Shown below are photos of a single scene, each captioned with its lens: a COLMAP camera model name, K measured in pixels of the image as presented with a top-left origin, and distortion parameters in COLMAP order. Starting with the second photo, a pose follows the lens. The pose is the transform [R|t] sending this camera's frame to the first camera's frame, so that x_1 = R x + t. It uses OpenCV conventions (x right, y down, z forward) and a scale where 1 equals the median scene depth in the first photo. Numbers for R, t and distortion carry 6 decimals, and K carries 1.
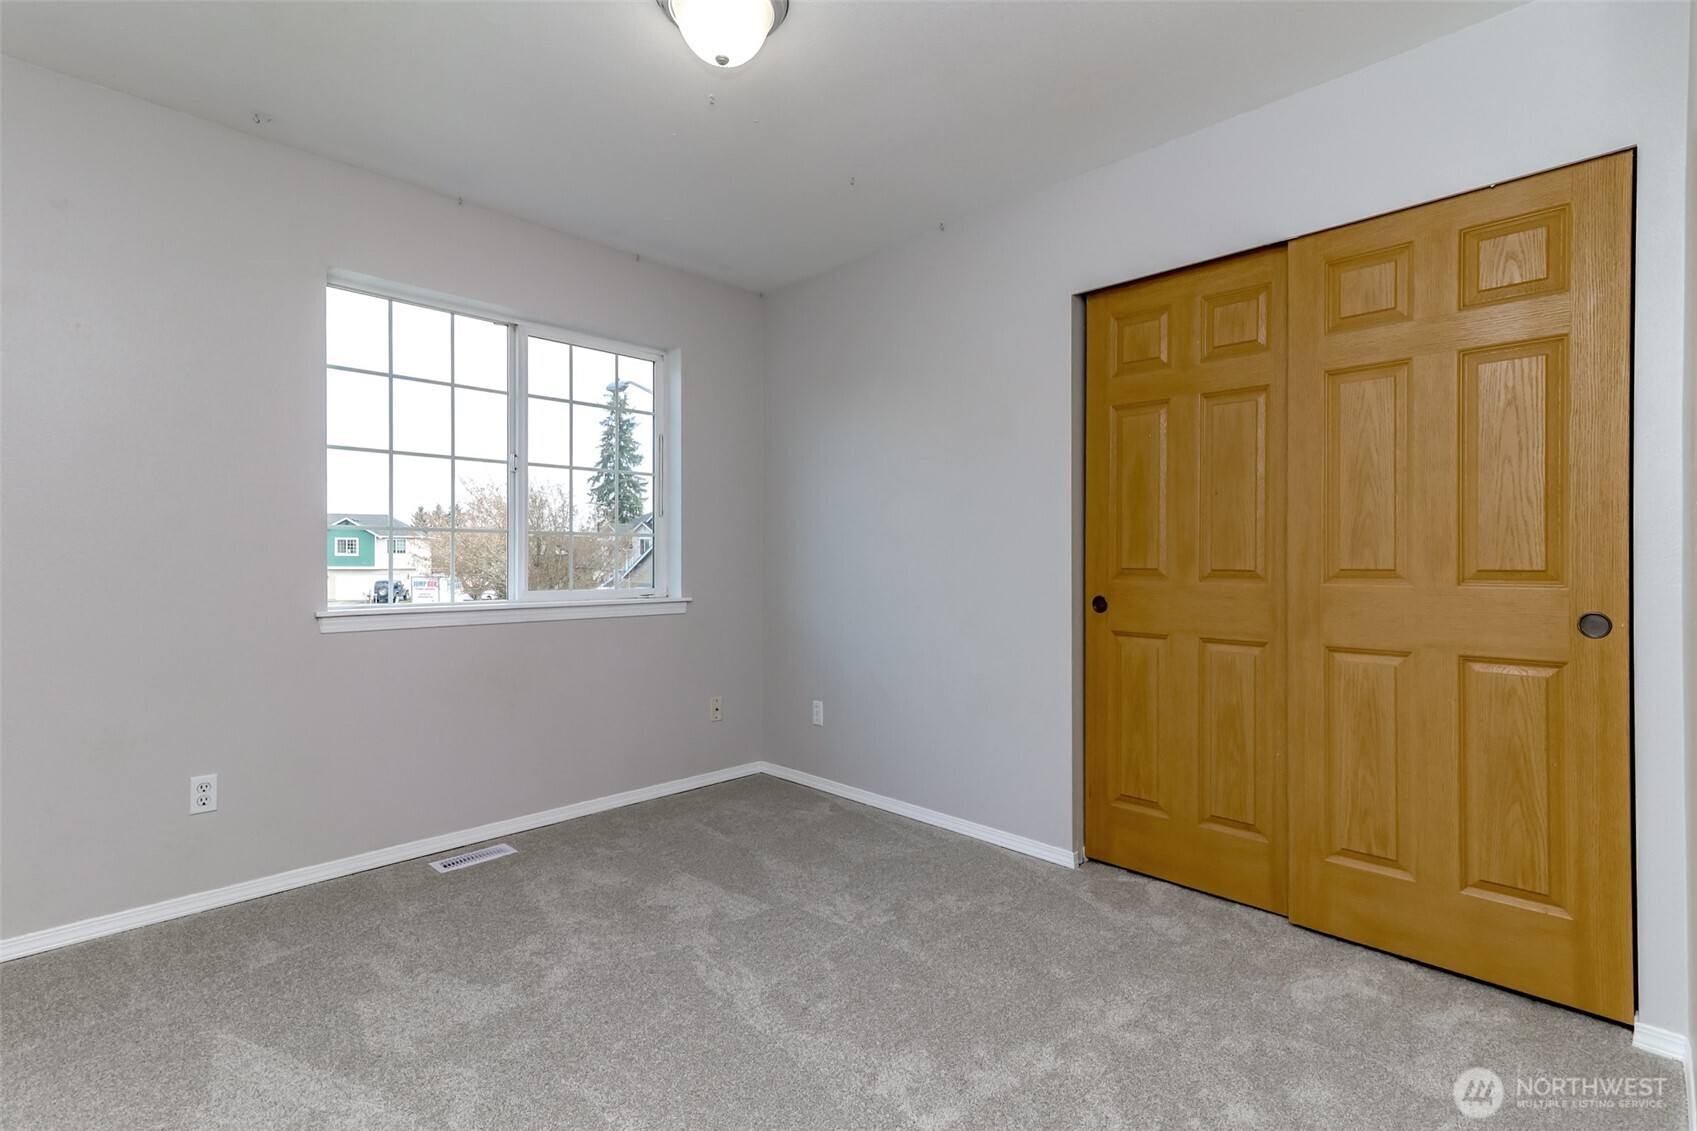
lens RADIAL K [[774.8, 0, 849.7], [0, 774.8, 563.4], [0, 0, 1]] dist [0.021870, 0.001065]
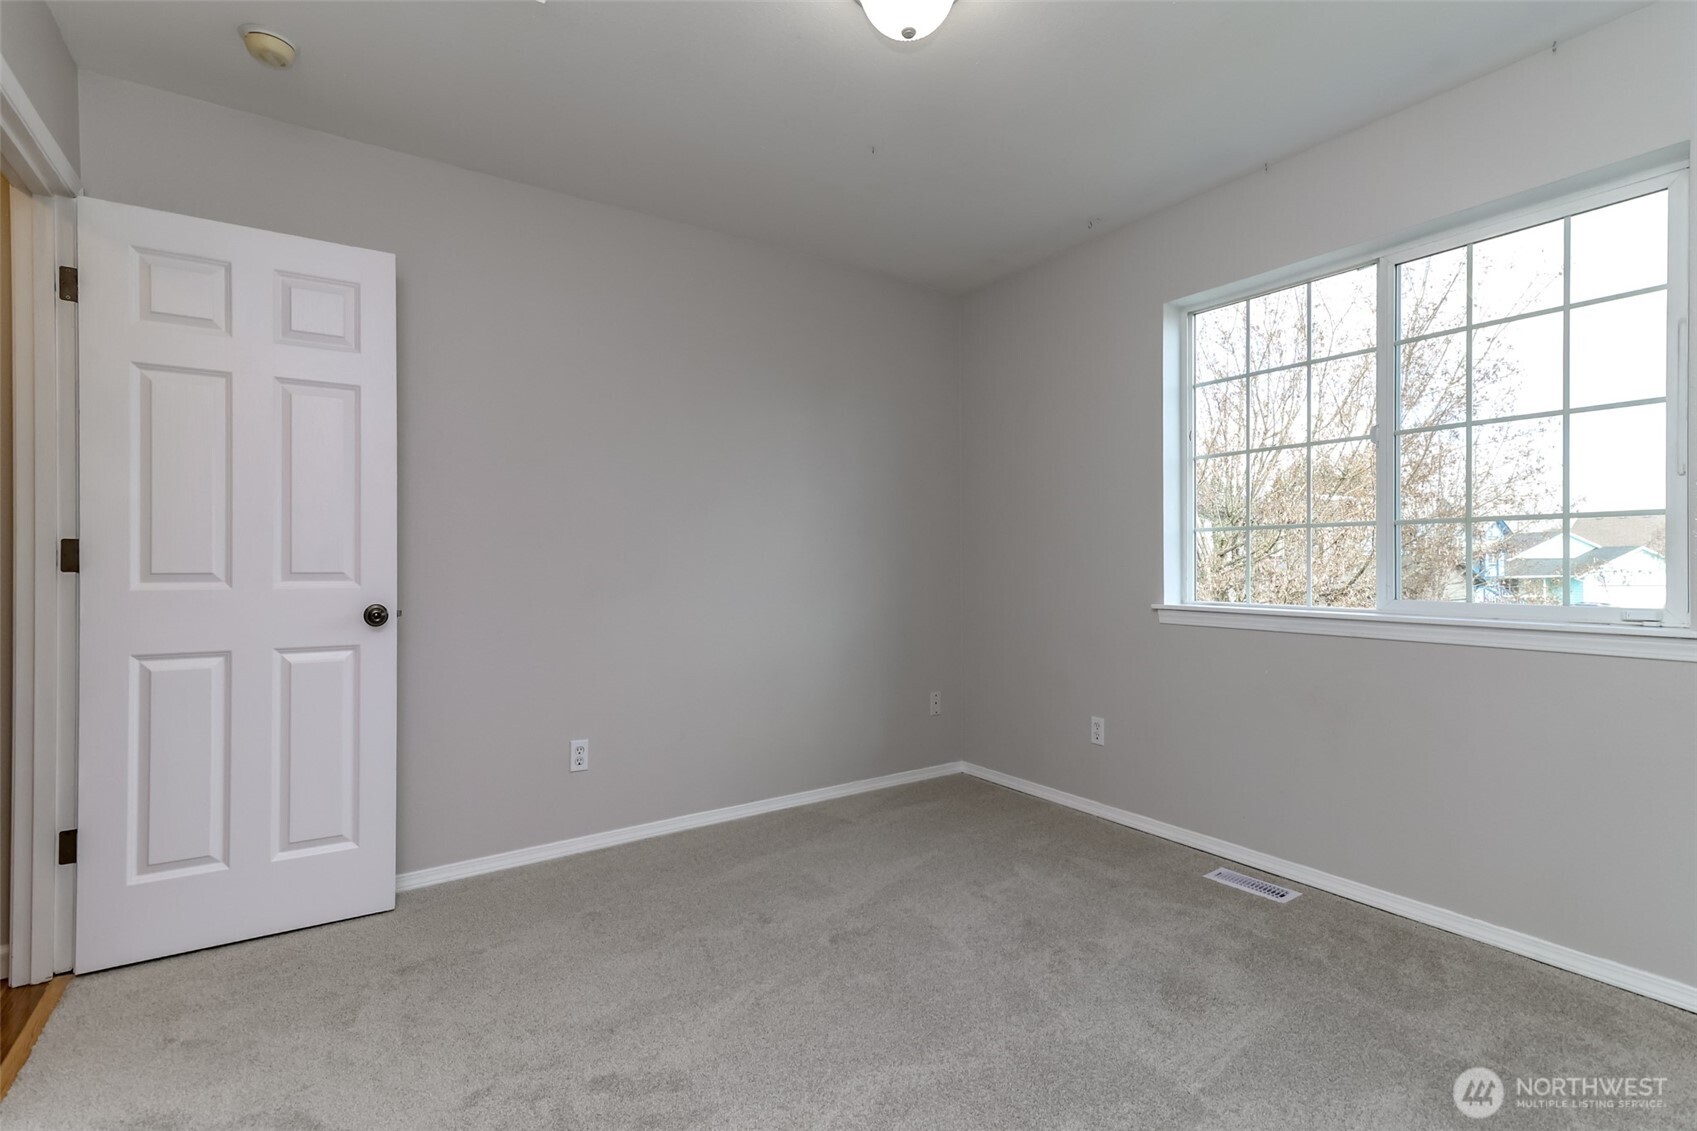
lens RADIAL K [[774.8, 0, 849.4], [0, 774.8, 563.8], [0, 0, 1]] dist [0.021870, 0.001065]
pose [[-0.170313, 0.005236, -0.985376, 0.490688], [0.002315, 0.999985, 0.004914, -0.004968], [0.985387, -0.001445, -0.170323, 0.676538]]
